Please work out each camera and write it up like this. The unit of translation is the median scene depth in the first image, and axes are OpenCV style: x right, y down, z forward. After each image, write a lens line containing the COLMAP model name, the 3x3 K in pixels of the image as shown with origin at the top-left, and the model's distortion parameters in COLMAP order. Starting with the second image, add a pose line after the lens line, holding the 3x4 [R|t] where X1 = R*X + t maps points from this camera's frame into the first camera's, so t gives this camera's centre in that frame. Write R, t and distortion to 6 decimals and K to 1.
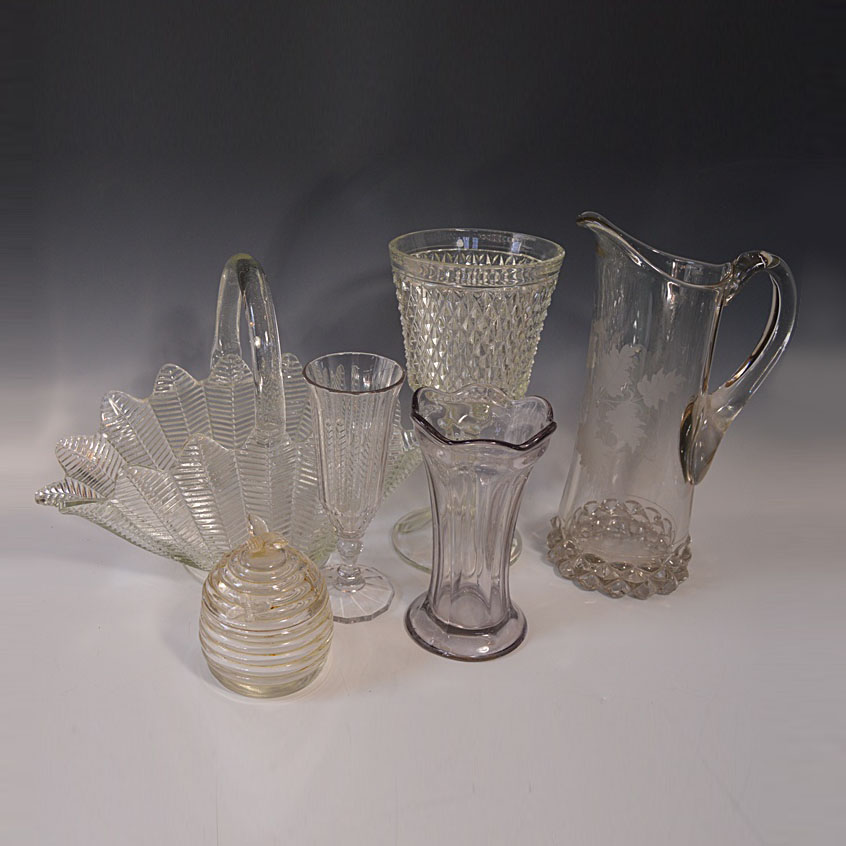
lens RADIAL K [[902.5, 0, 383.1], [0, 902.5, 416.4], [0, 0, 1]] dist [-0.063940, 0.000000]
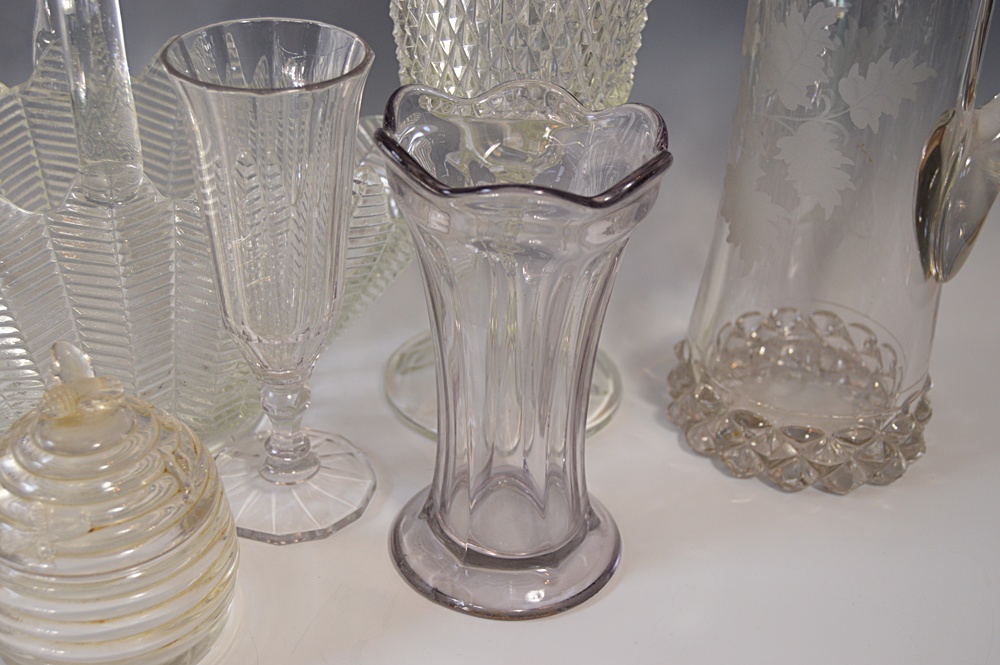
lens RADIAL K [[1317.7, 0, 496.6], [0, 1317.7, 327.5], [0, 0, 1]] dist [-0.043379, 0.000000]
pose [[0.999753, -0.002888, 0.022038, 0.067204], [0.000531, 0.994339, 0.106252, 0.020846], [-0.022220, -0.106214, 0.994095, 0.233192]]
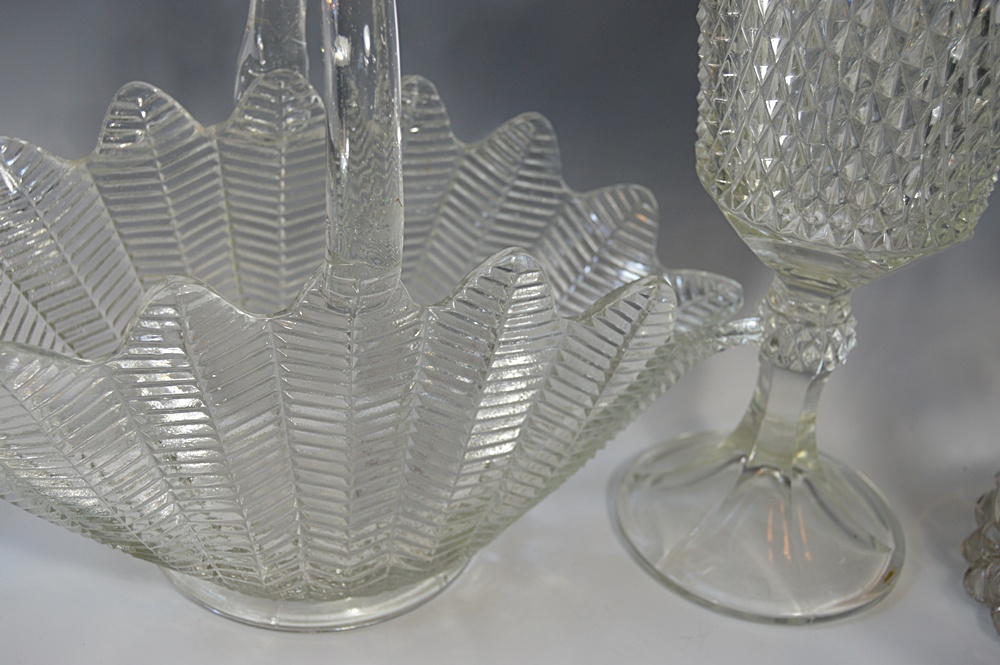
lens RADIAL K [[1408.0, 0, 517.2], [0, 1408.0, 340.0], [0, 0, 1]] dist [-0.036623, 0.000000]
pose [[0.996856, 0.078304, -0.012112, -0.042342], [-0.076100, 0.988731, 0.128917, -0.038800], [0.022070, -0.127590, 0.991581, 0.345076]]
